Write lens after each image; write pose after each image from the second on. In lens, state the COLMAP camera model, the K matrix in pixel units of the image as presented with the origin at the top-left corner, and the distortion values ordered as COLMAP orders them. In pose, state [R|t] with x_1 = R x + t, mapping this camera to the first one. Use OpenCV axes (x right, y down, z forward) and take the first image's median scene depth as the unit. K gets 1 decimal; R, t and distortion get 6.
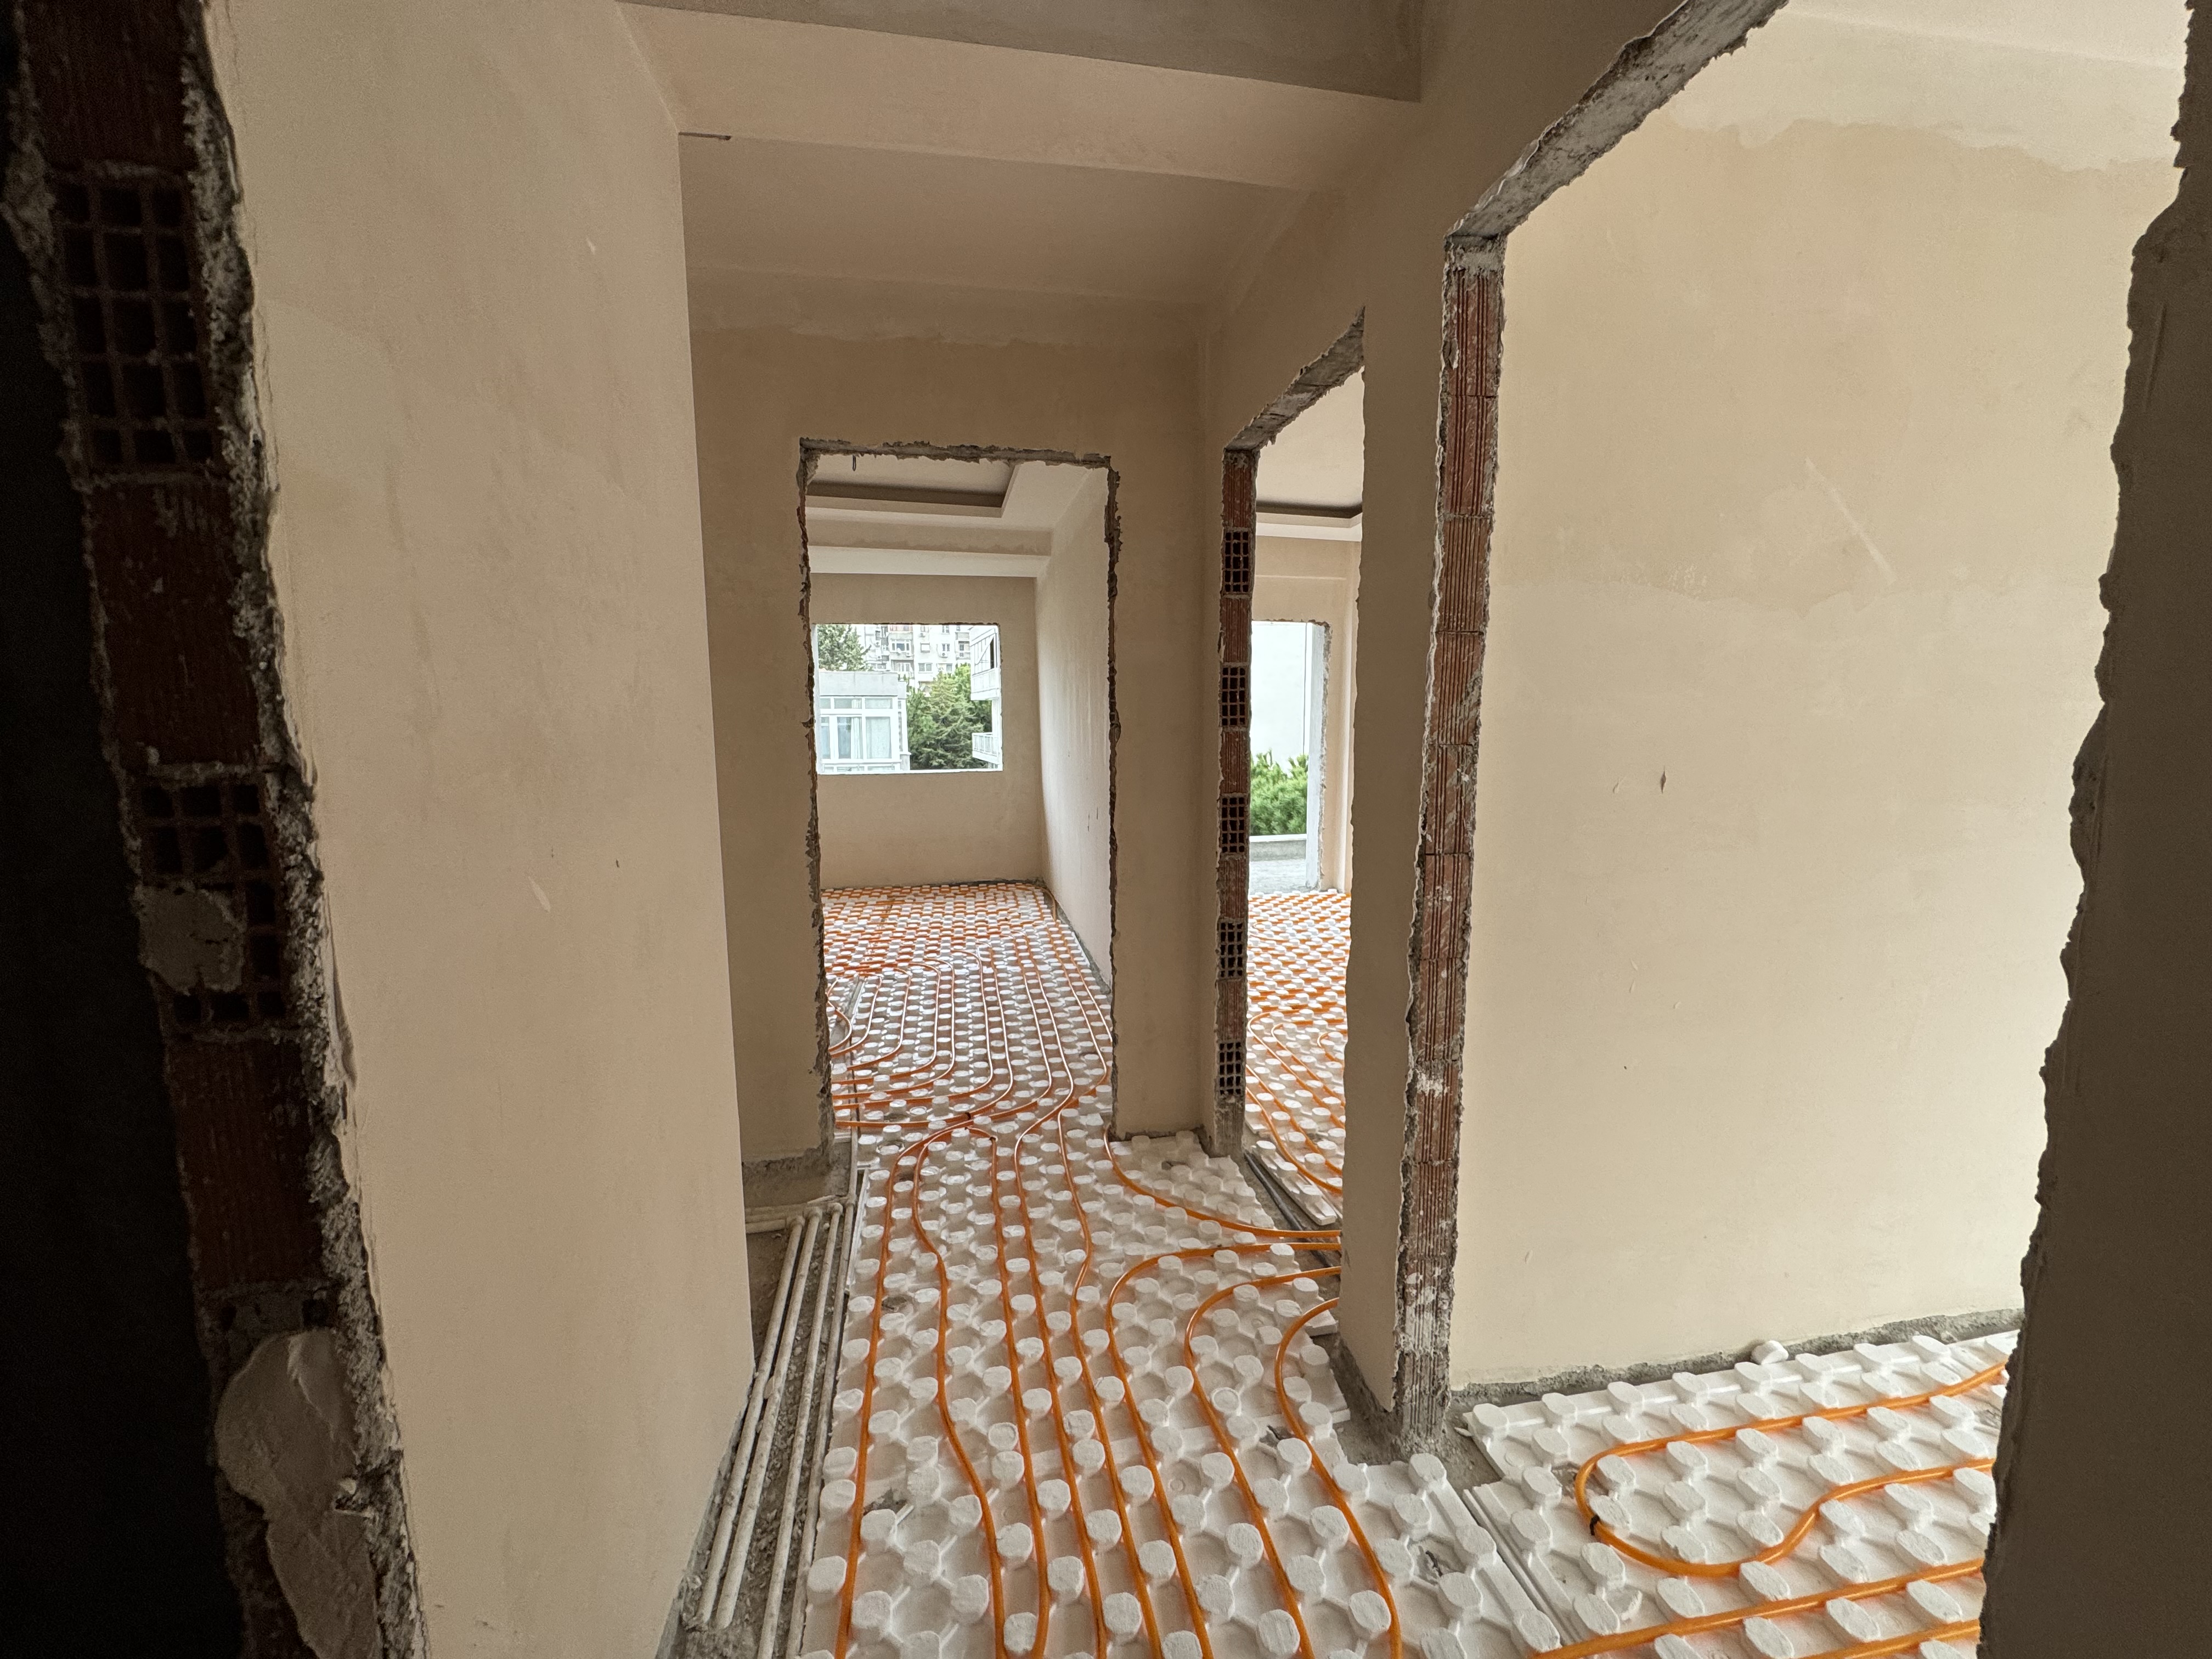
lens RADIAL K [[878.4, 0, 1100.3], [0, 878.4, 830.9], [0, 0, 1]] dist [0.001838, -0.000106]
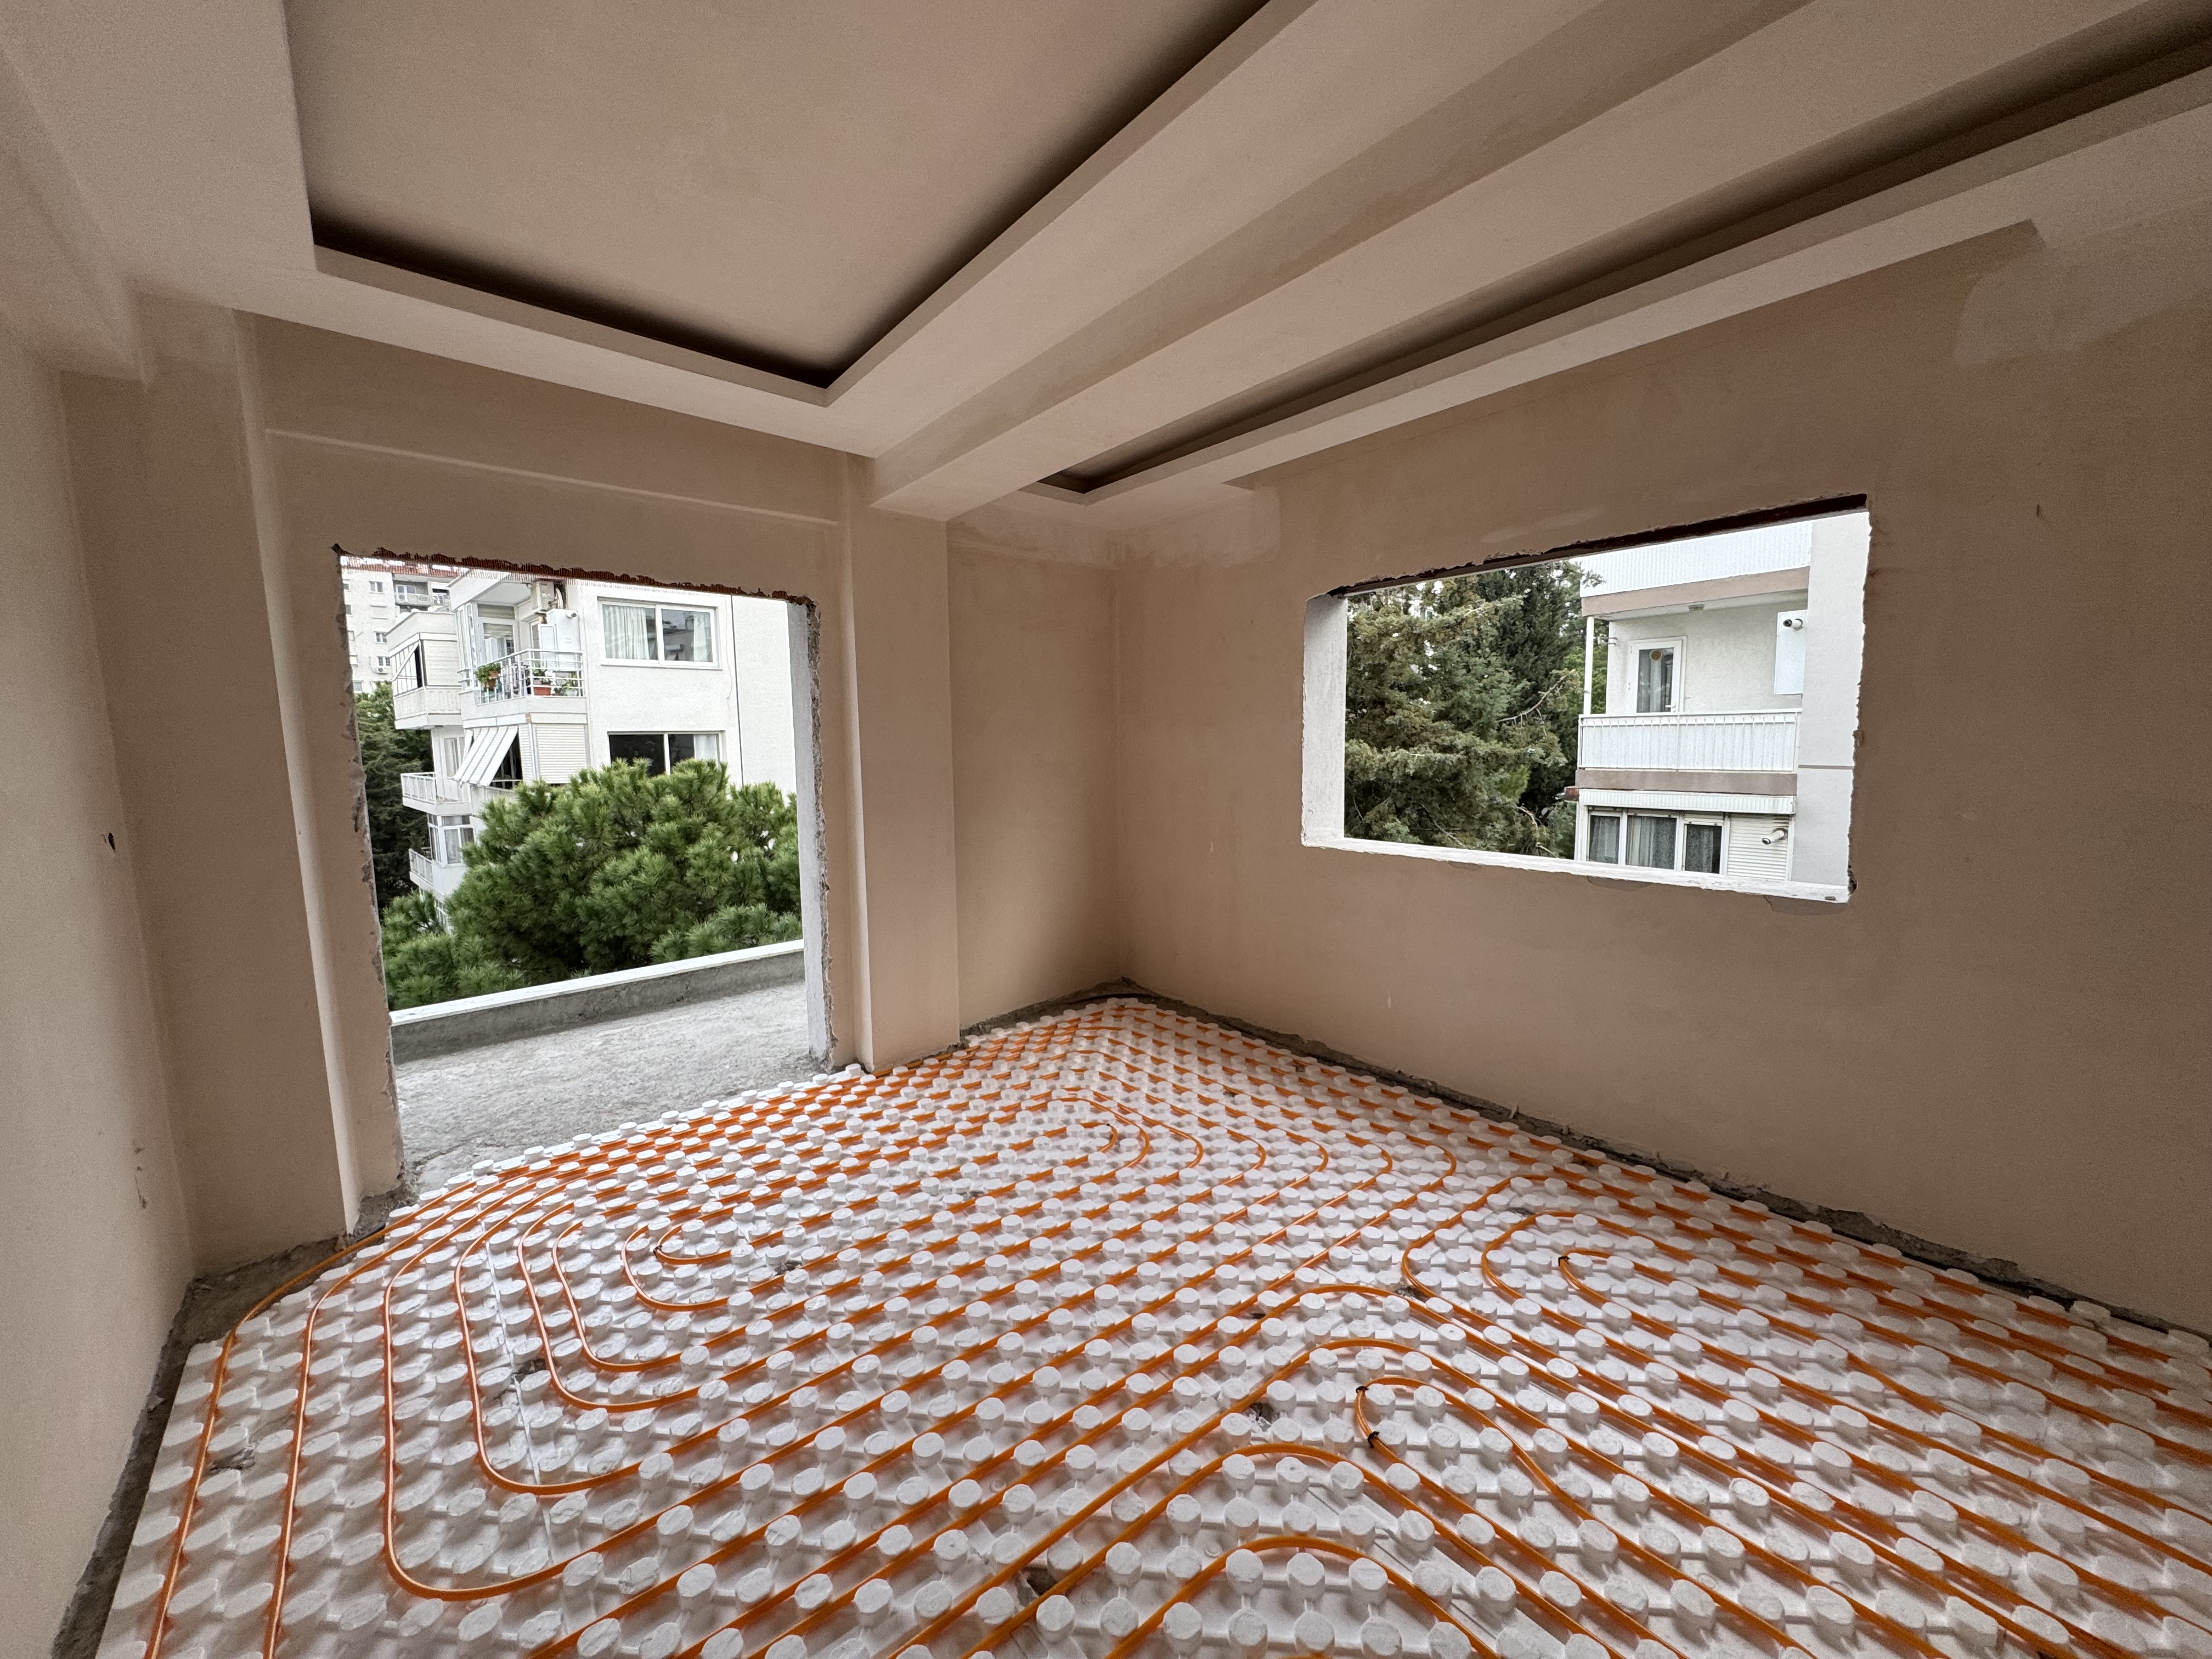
lens RADIAL K [[878.4, 0, 1106.5], [0, 878.4, 825.4], [0, 0, 1]] dist [0.001838, -0.000106]
pose [[0.878063, -0.054844, 0.475391, 0.181589], [0.072379, 0.997203, -0.018645, -0.082826], [-0.473039, 0.050780, 0.879577, 0.513431]]
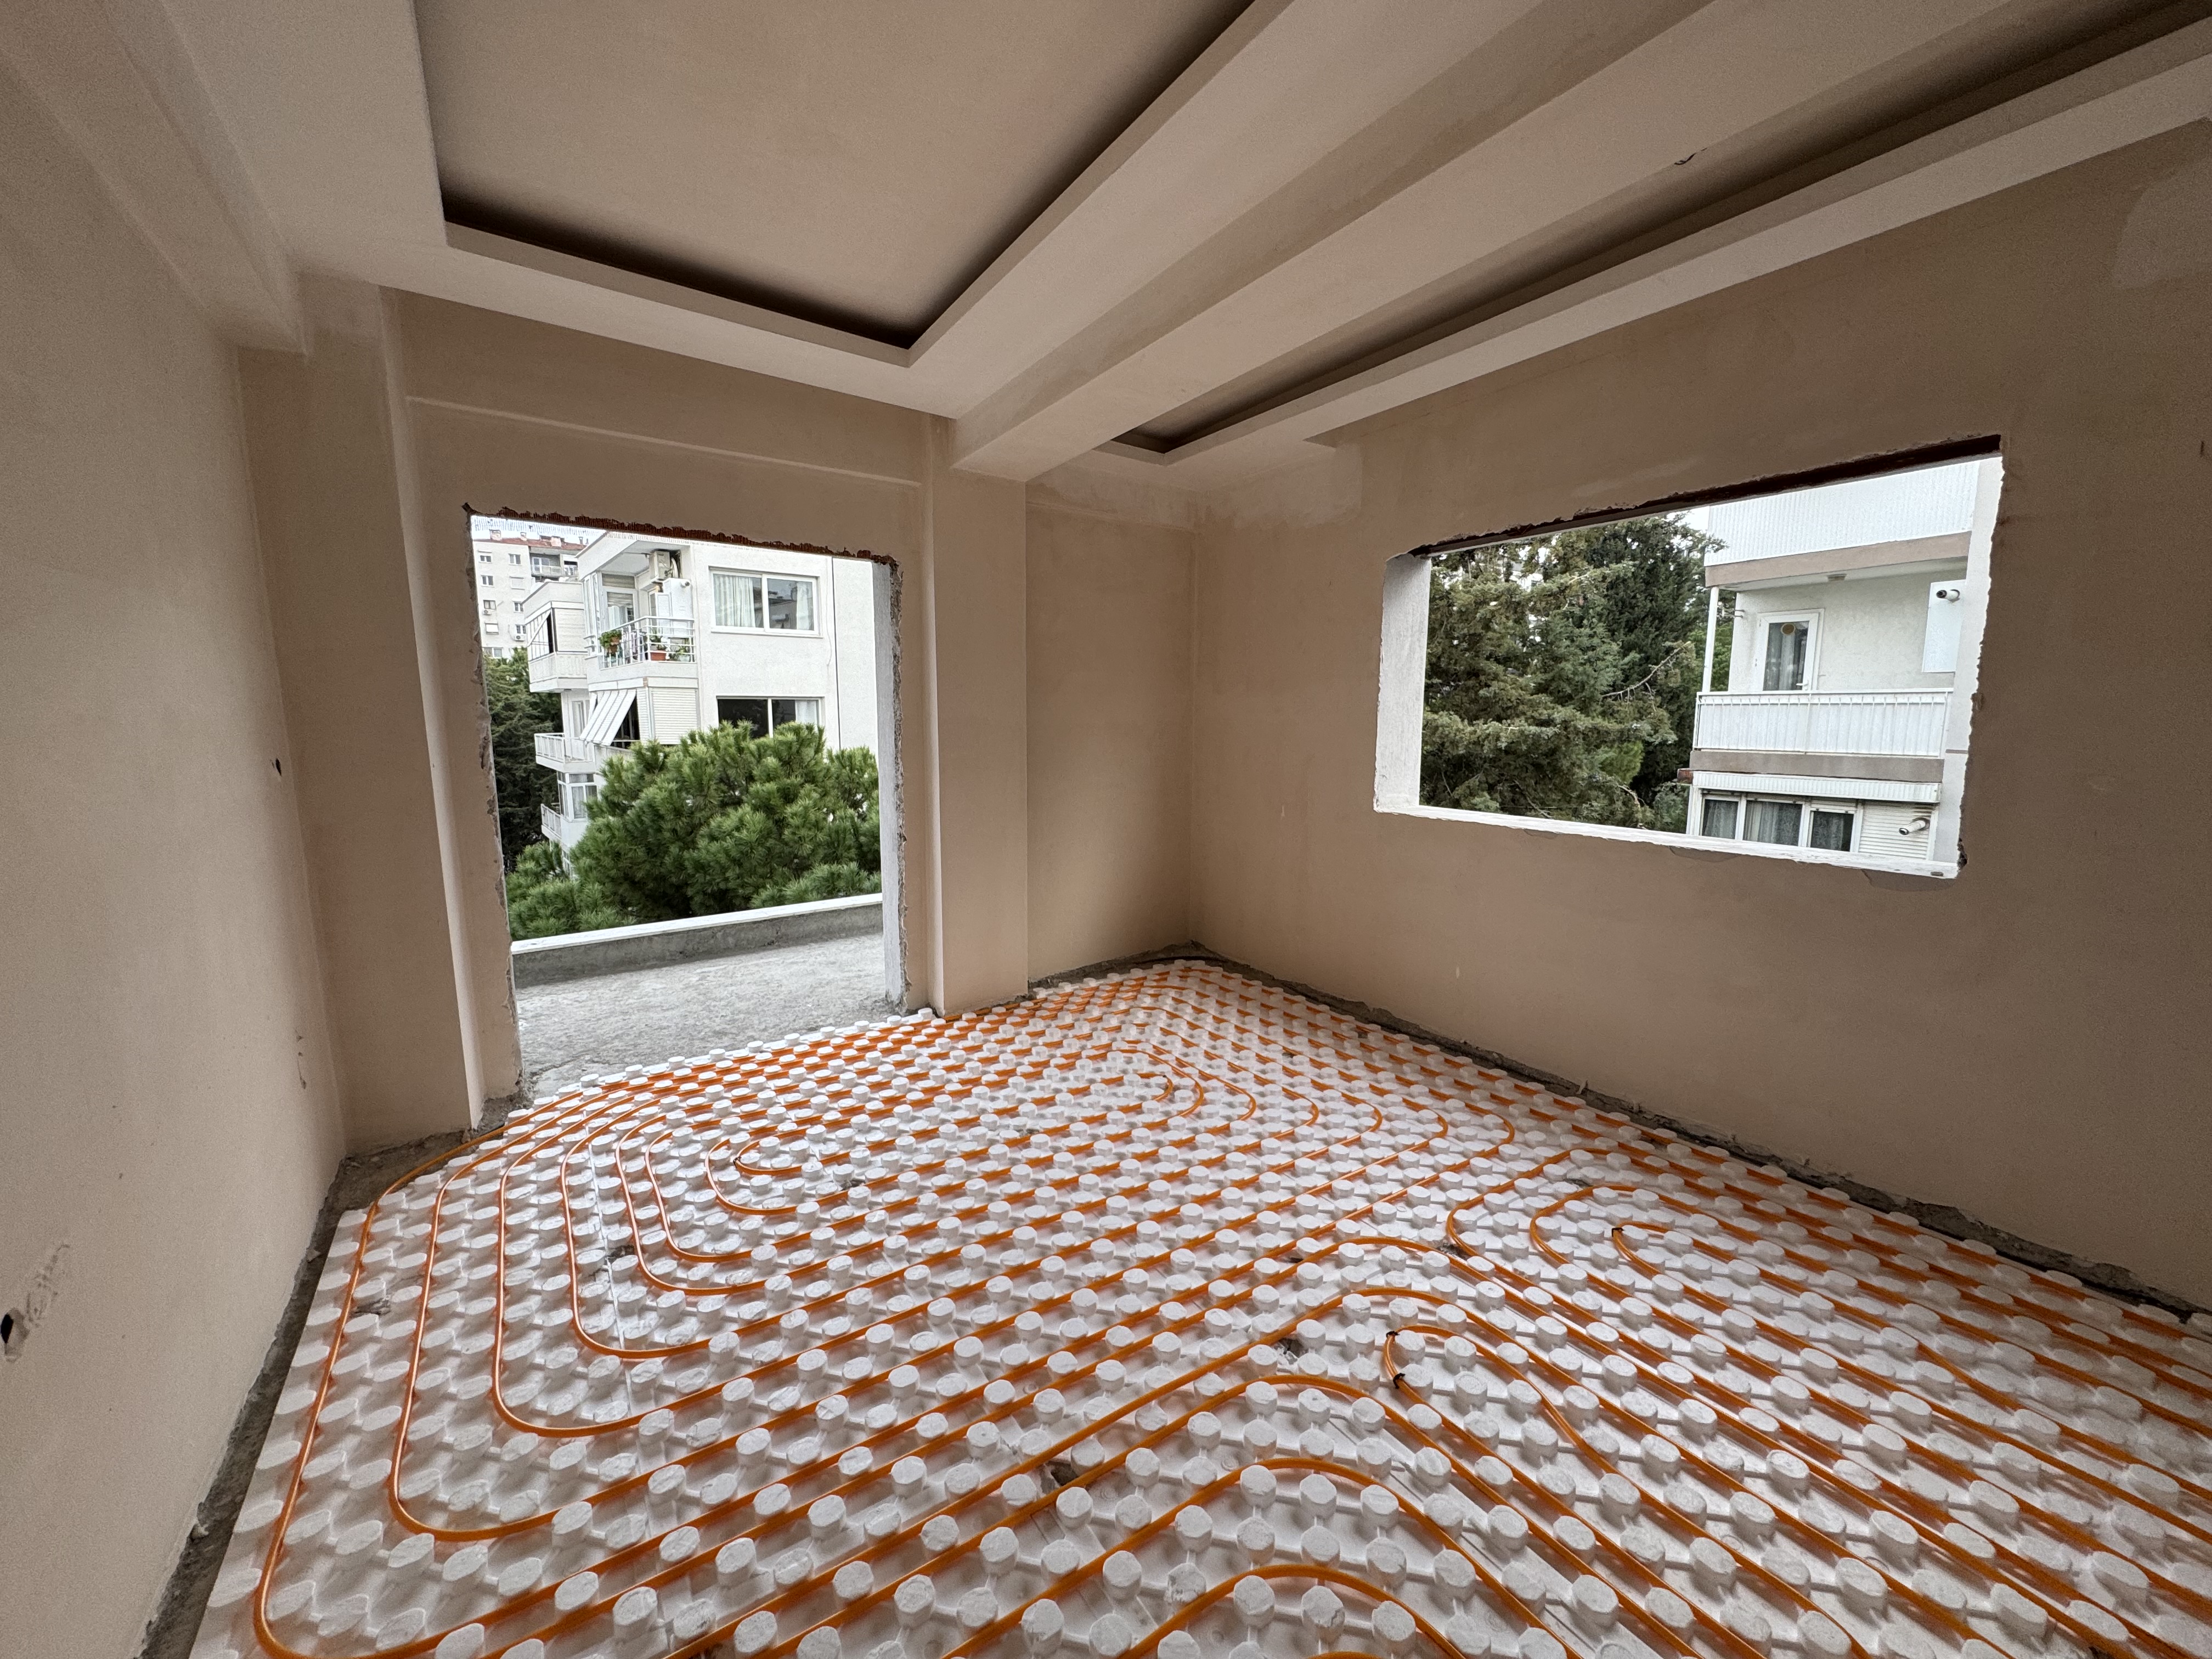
lens RADIAL K [[878.4, 0, 1106.7], [0, 878.4, 824.7], [0, 0, 1]] dist [0.001838, -0.000106]
pose [[0.922273, -0.041784, 0.384274, 0.191636], [0.043705, 0.999038, 0.003736, -0.069311], [-0.384060, 0.013349, 0.923211, 0.499253]]
